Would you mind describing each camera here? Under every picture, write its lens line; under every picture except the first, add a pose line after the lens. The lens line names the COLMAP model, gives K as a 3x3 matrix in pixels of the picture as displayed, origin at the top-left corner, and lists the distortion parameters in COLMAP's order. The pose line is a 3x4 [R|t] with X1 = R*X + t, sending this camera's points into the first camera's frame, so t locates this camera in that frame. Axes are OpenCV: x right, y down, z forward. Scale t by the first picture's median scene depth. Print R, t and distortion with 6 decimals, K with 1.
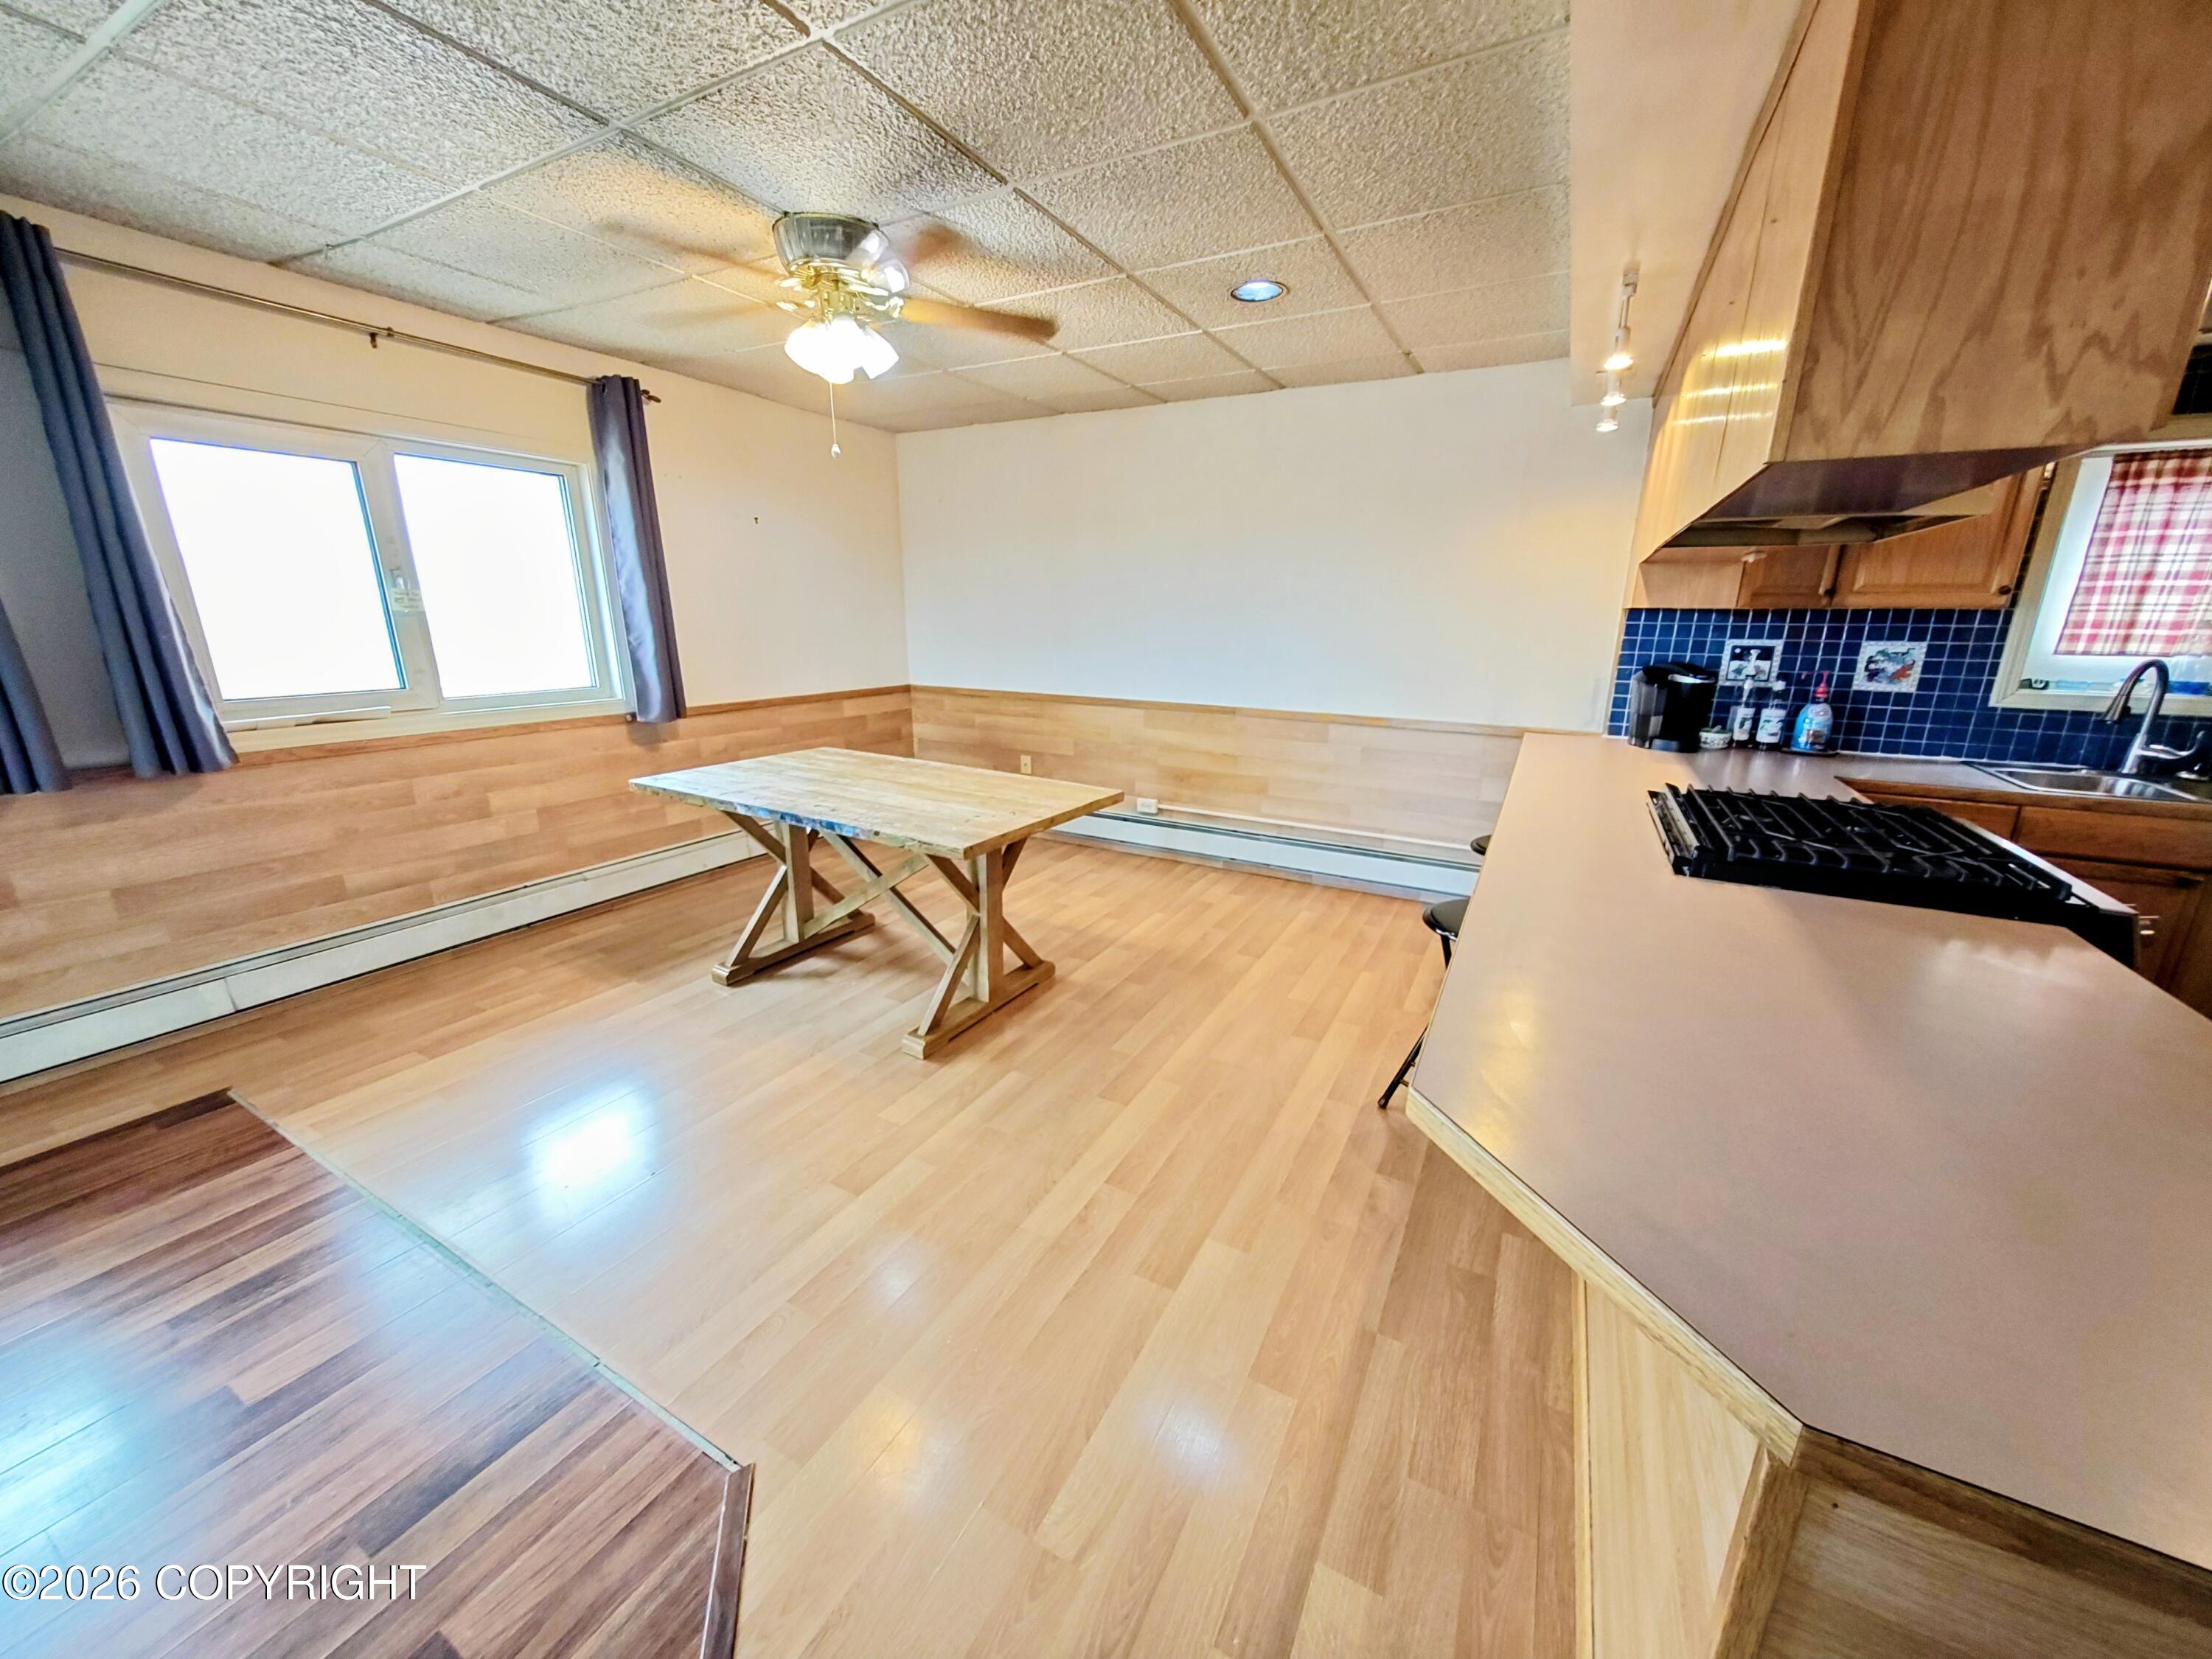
lens RADIAL K [[825.1, 0, 1103.6], [0, 825.1, 832.4], [0, 0, 1]] dist [0.000633, -0.000080]
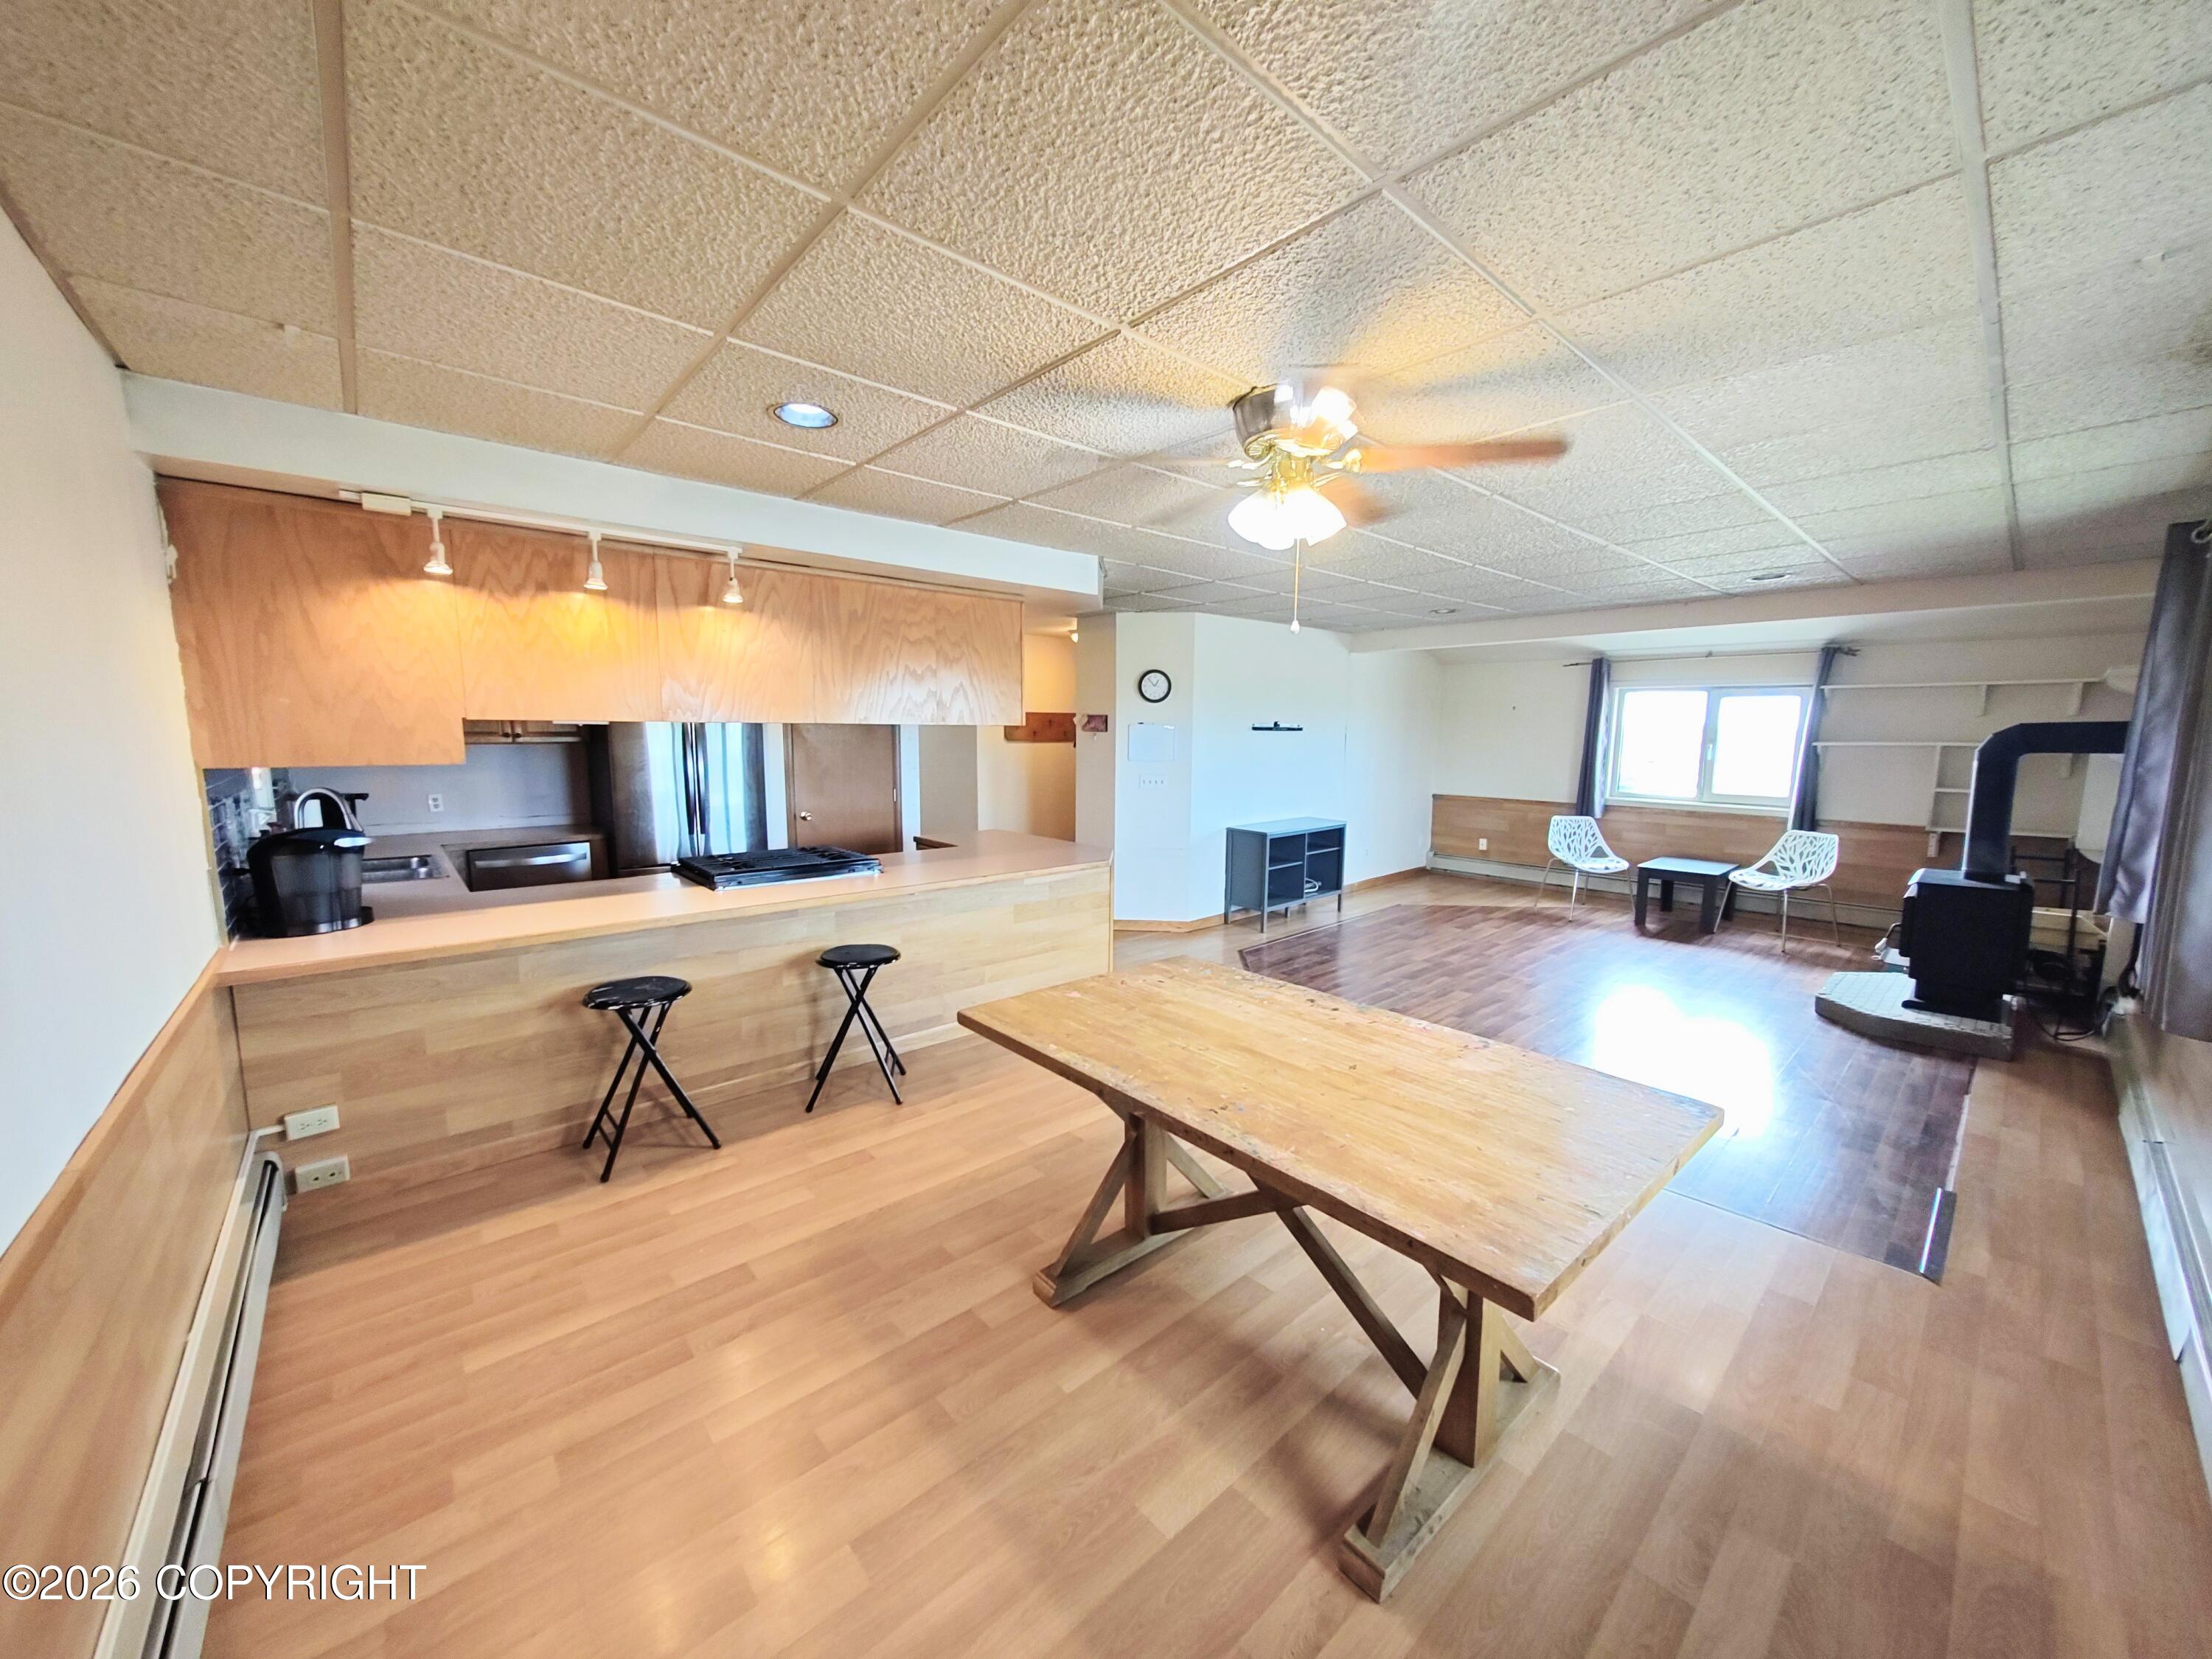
lens RADIAL K [[821.4, 0, 1104.7], [0, 821.4, 832.3], [0, 0, 1]] dist [0.000554, 0.000228]
pose [[-0.941097, -0.055113, 0.333615, -0.343538], [0.075142, 0.927871, 0.365252, -0.463107], [-0.329682, 0.368806, -0.869075, 1.518651]]
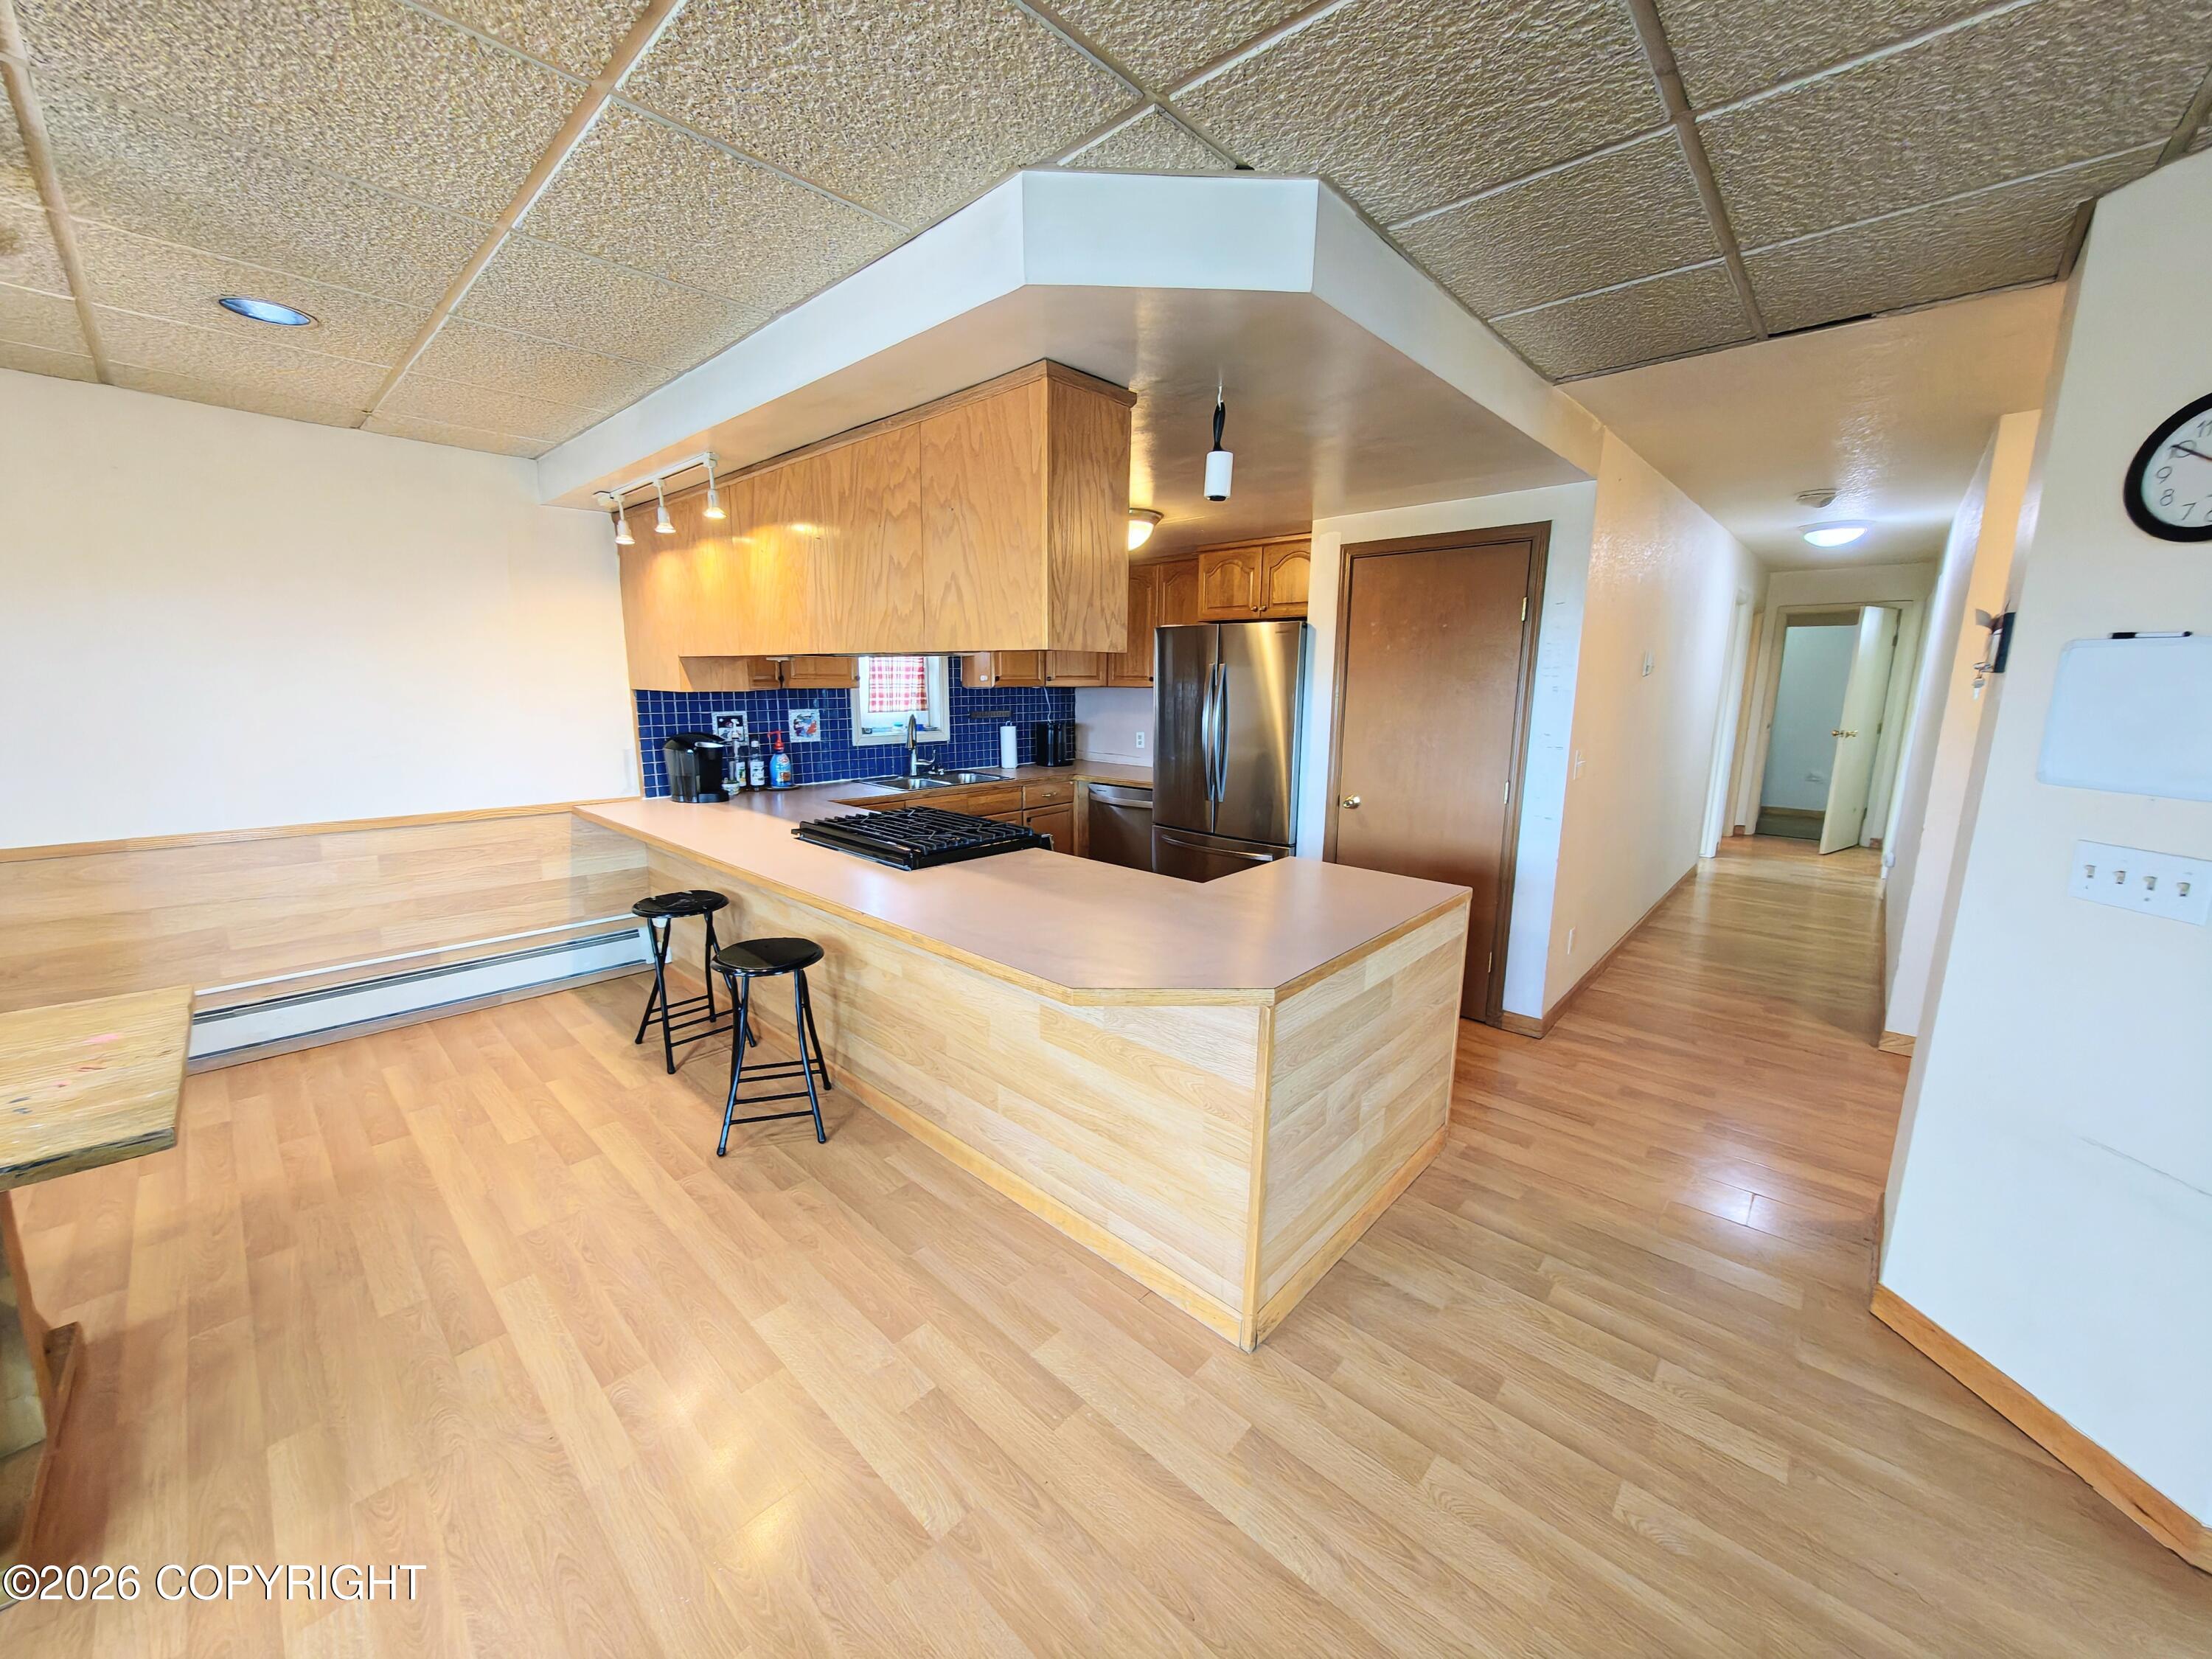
lens RADIAL K [[835.1, 0, 1094.6], [0, 835.1, 831.0], [0, 0, 1]] dist [-0.001347, -0.000195]
pose [[0.248174, -0.181499, 0.951561, -0.394954], [0.243445, 0.962452, 0.120085, -0.070109], [-0.937627, 0.201850, 0.283041, 0.114568]]
